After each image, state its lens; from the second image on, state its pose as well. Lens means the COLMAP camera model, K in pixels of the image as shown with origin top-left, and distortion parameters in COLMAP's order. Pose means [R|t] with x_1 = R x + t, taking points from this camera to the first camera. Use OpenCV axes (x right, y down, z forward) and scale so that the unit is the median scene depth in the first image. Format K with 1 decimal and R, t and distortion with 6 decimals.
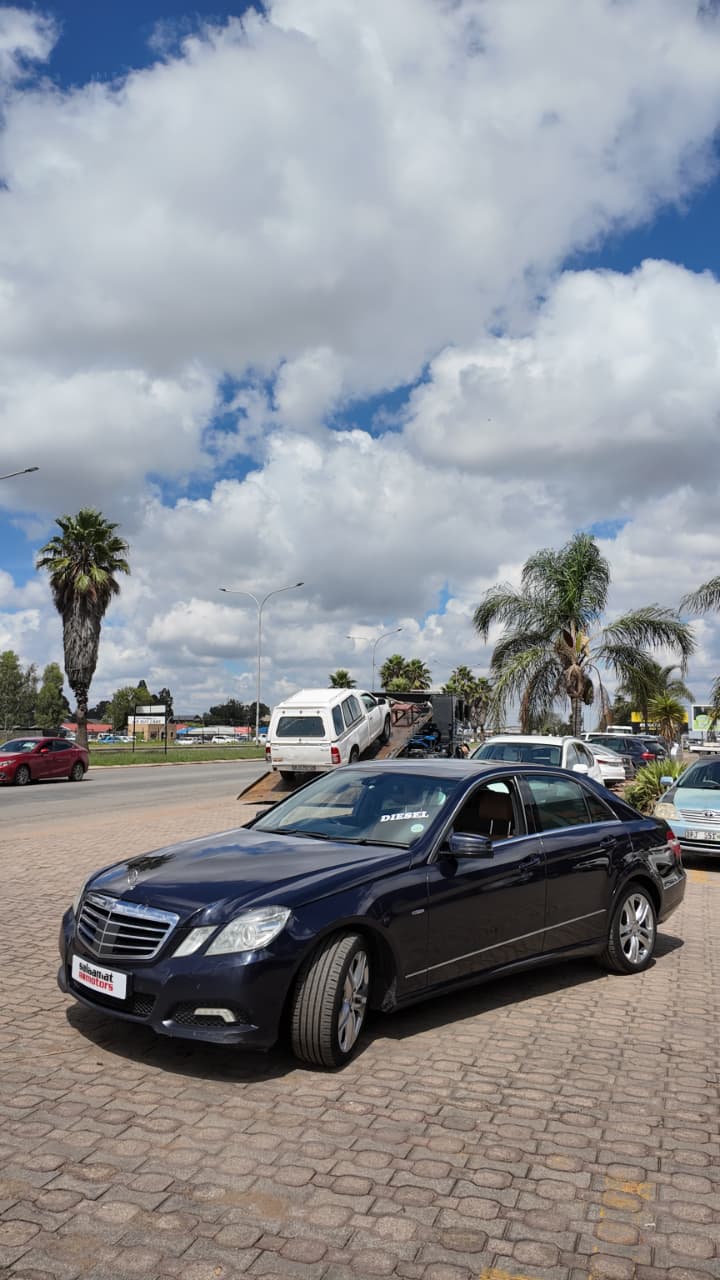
lens RADIAL K [[922.1, 0, 360.0], [0, 922.1, 640.0], [0, 0, 1]] dist [0.025853, -0.001526]
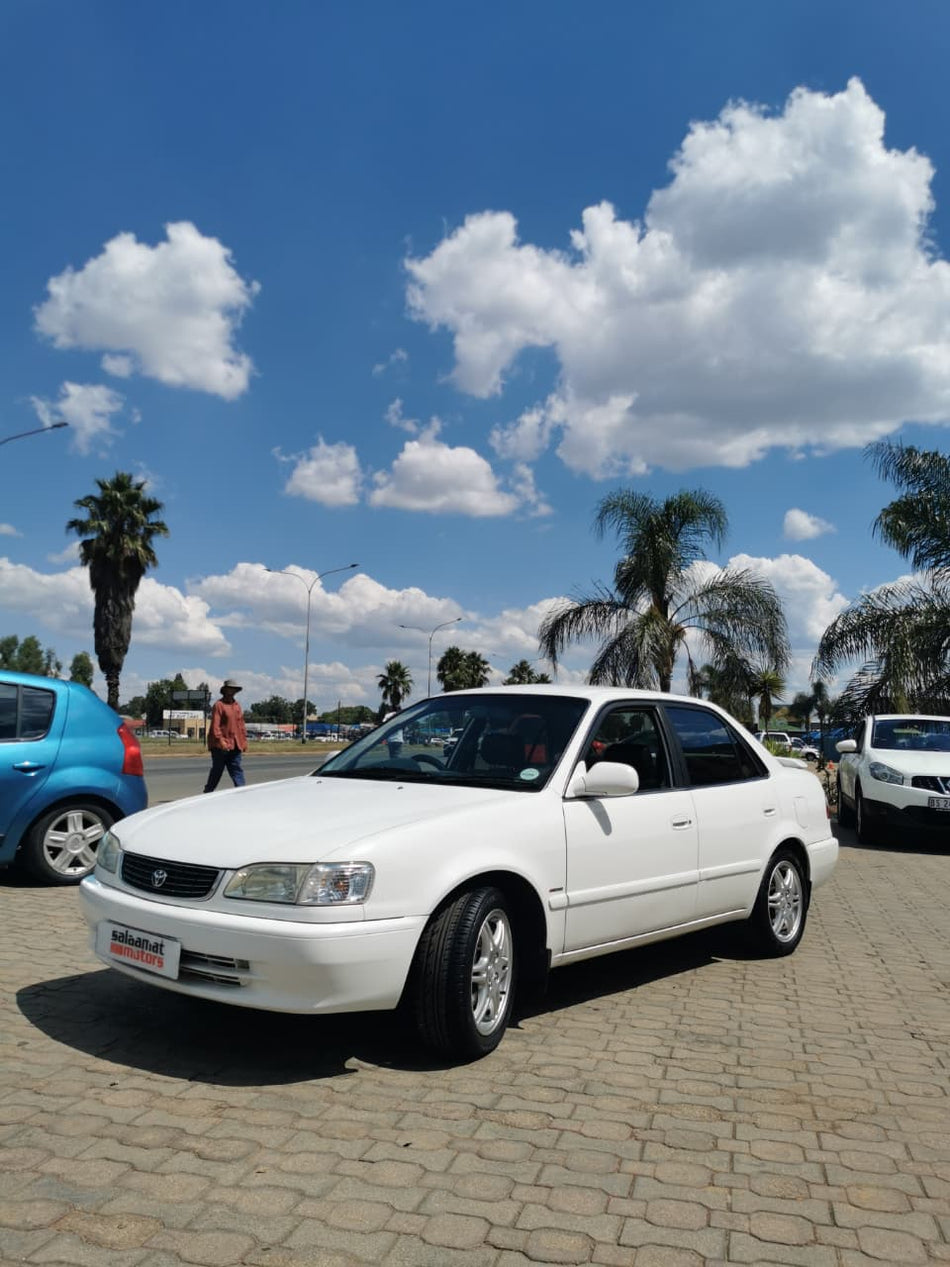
lens RADIAL K [[949.0, 0, 471.2], [0, 949.0, 640.6], [0, 0, 1]] dist [0.006924, -0.006771]
pose [[0.997561, 0.019560, 0.067003, -0.090394], [-0.019276, 0.999802, -0.004876, 0.163573], [-0.067086, 0.003572, 0.997741, 0.318623]]
